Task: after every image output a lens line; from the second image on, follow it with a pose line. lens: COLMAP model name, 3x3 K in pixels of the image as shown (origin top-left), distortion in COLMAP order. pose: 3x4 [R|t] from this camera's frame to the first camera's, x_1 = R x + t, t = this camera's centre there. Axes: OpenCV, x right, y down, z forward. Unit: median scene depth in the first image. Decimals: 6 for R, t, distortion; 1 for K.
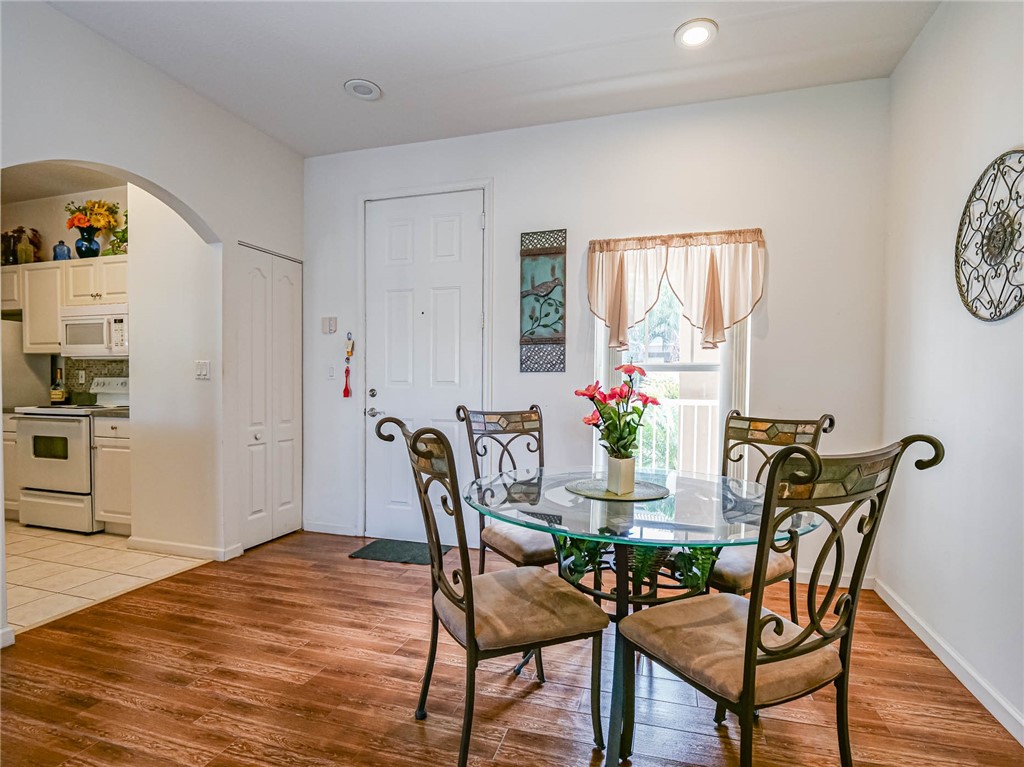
lens RADIAL K [[527.1, 0, 514.7], [0, 527.1, 396.1], [0, 0, 1]] dist [-0.004367, 0.001074]
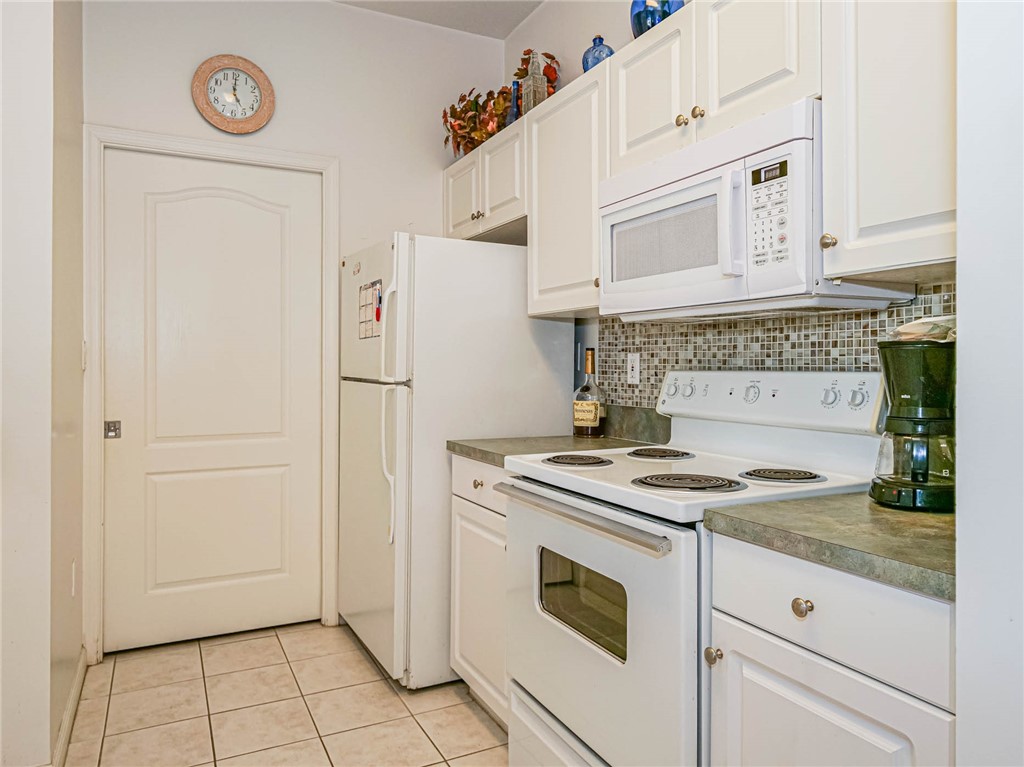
lens RADIAL K [[712.3, 0, 513.8], [0, 712.3, 362.6], [0, 0, 1]] dist [0.002018, 0.000148]
pose [[0.702844, -0.008282, -0.711296, -0.581899], [-0.011603, 0.999666, -0.023105, -0.032157], [0.711249, 0.024493, 0.702513, 0.642432]]
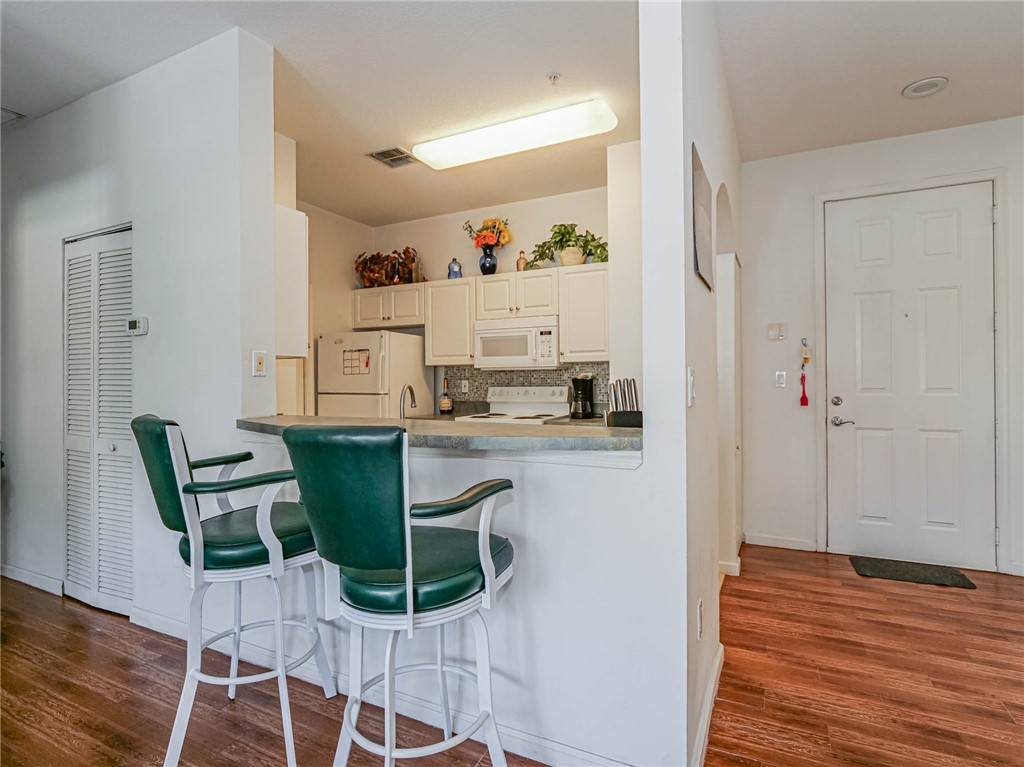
lens RADIAL K [[544.8, 0, 510.1], [0, 544.8, 376.3], [0, 0, 1]] dist [-0.002363, 0.000169]
pose [[0.986492, -0.017210, -0.162906, -0.650448], [0.012362, 0.999451, -0.030729, -0.025844], [0.163345, 0.028300, 0.986163, -0.064866]]
